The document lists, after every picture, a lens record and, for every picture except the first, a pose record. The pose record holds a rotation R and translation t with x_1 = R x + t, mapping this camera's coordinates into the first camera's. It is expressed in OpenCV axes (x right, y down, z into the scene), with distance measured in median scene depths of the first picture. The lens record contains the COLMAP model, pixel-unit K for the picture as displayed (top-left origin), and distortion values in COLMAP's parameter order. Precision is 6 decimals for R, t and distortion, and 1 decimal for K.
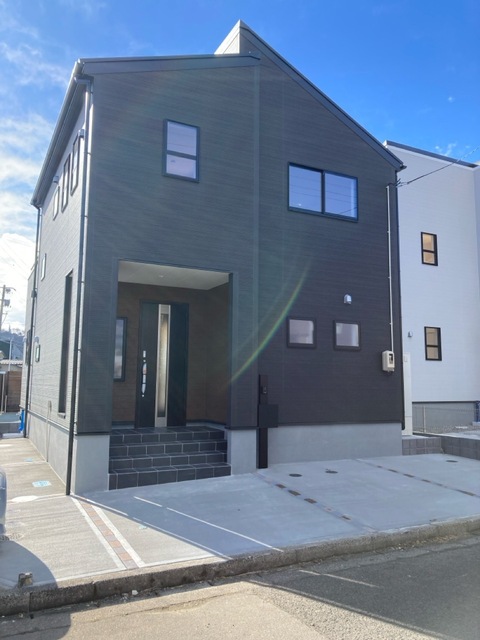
lens RADIAL K [[526.8, 0, 238.5], [0, 526.8, 312.9], [0, 0, 1]] dist [0.003382, 0.001395]
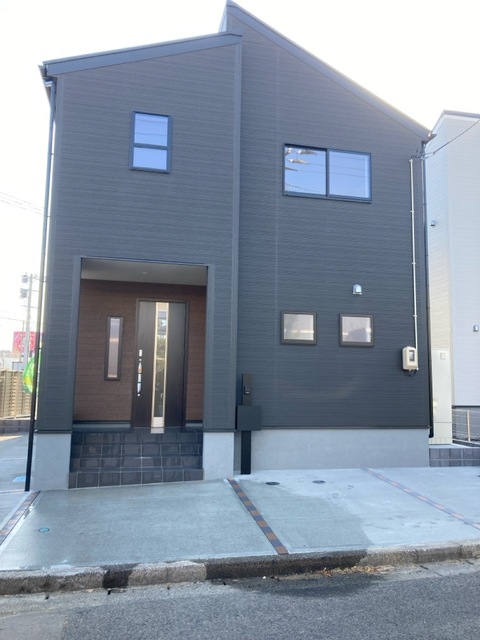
lens RADIAL K [[520.6, 0, 243.8], [0, 520.6, 317.6], [0, 0, 1]] dist [0.002440, 0.008551]
pose [[0.967507, -0.026785, -0.251422, 0.250450], [0.027874, 0.999611, 0.000772, 0.016002], [0.251303, -0.007755, 0.967877, 0.098979]]
